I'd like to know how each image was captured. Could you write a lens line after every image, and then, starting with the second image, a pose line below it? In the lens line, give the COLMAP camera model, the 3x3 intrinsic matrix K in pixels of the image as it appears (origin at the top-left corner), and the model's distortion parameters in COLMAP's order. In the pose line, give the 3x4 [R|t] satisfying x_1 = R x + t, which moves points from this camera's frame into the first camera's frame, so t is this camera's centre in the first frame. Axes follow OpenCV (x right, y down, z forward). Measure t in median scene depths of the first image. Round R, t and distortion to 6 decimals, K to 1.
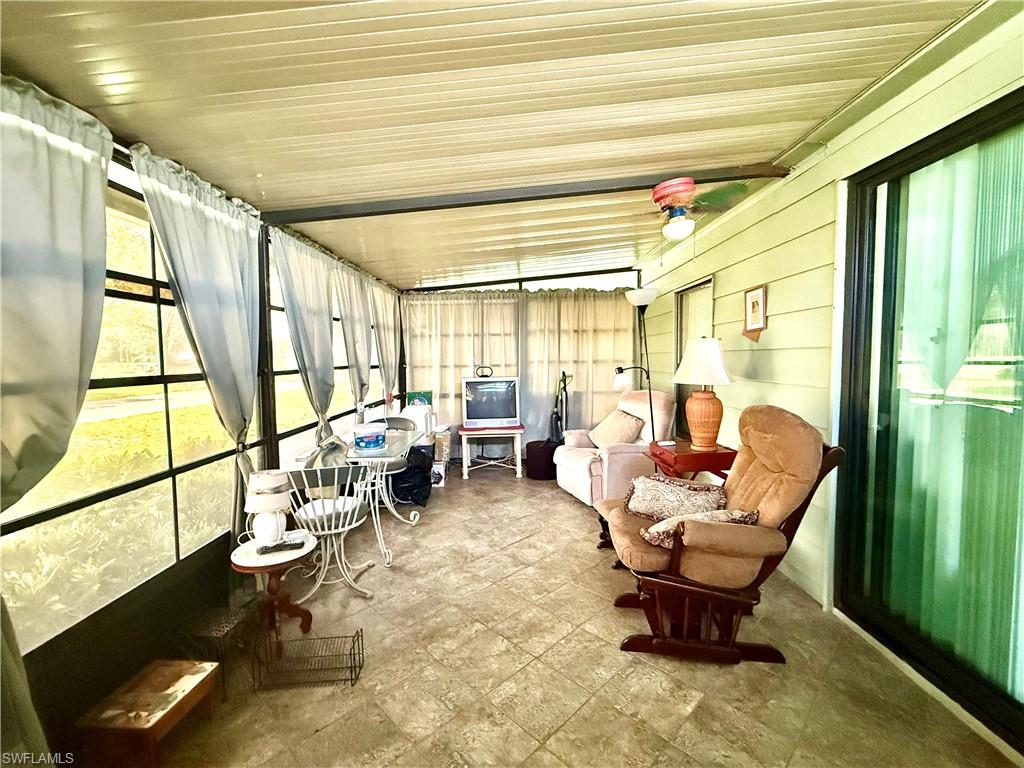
lens RADIAL K [[445.7, 0, 512.1], [0, 445.7, 384.6], [0, 0, 1]] dist [-0.000118, 0.001356]
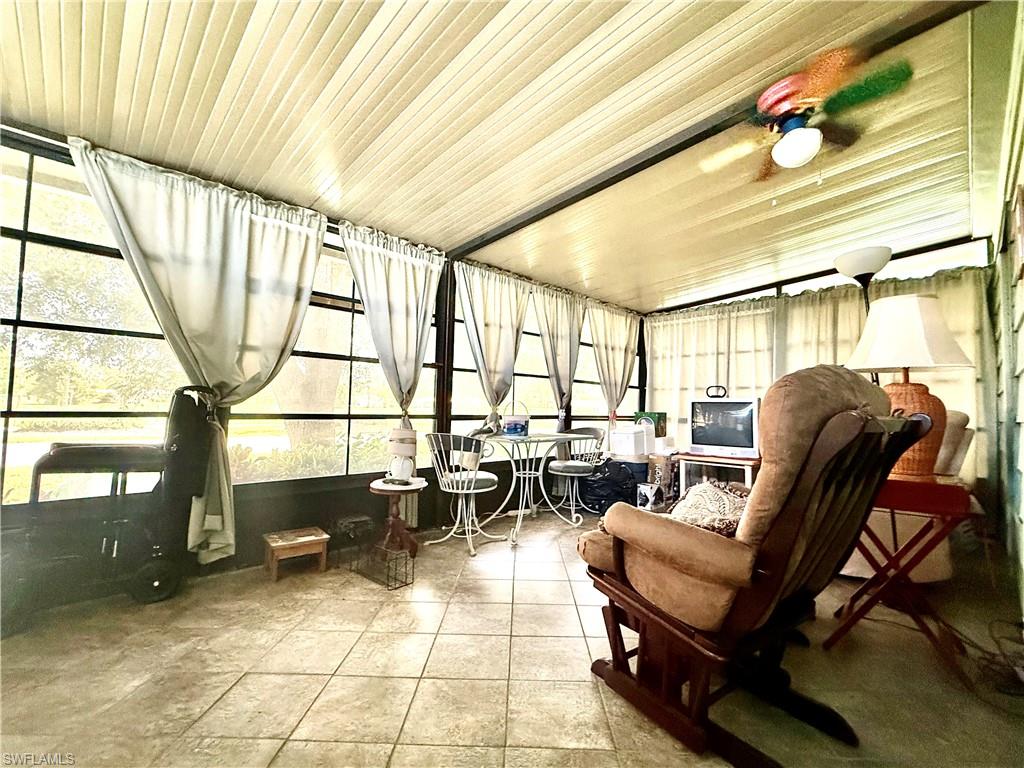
lens RADIAL K [[445.7, 0, 512.1], [0, 445.7, 385.3], [0, 0, 1]] dist [-0.000118, 0.001356]
pose [[0.698972, -0.005615, -0.715127, 0.483588], [-0.078452, 0.993332, -0.084480, 0.108575], [0.710833, 0.115153, 0.693871, 0.186313]]
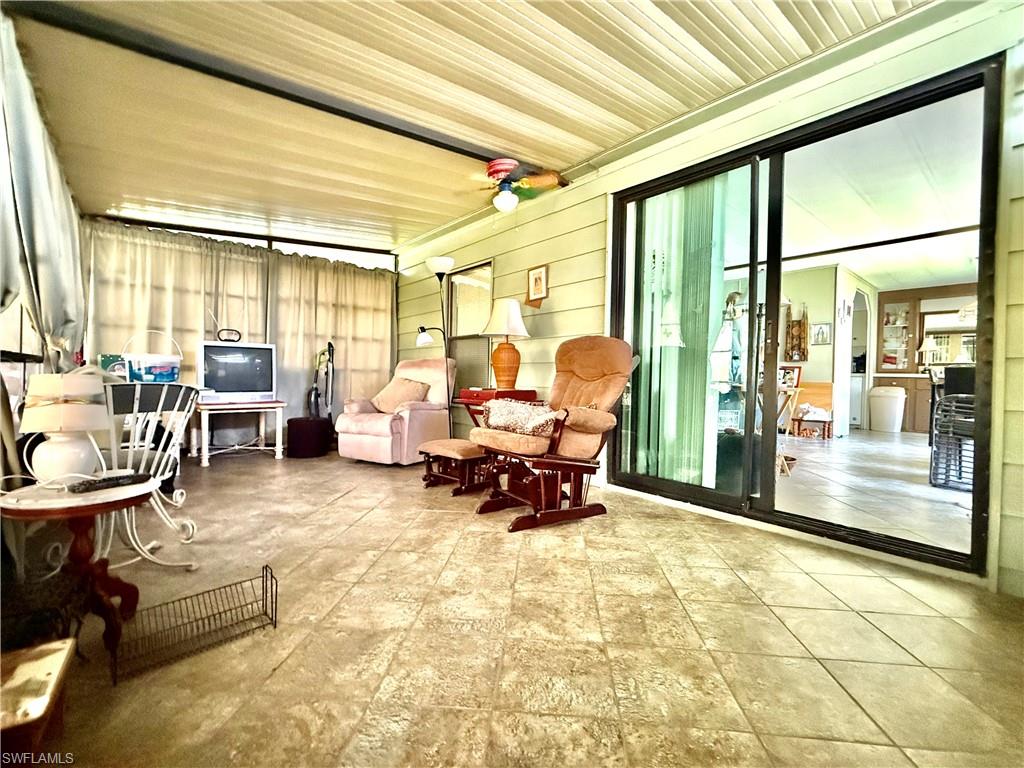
lens RADIAL K [[445.7, 0, 512.4], [0, 445.7, 383.1], [0, 0, 1]] dist [-0.000118, 0.001356]
pose [[0.757958, 0.019757, 0.652004, -0.343747], [0.012610, 0.998911, -0.044927, 0.174398], [-0.652182, 0.042274, 0.756883, 0.069973]]
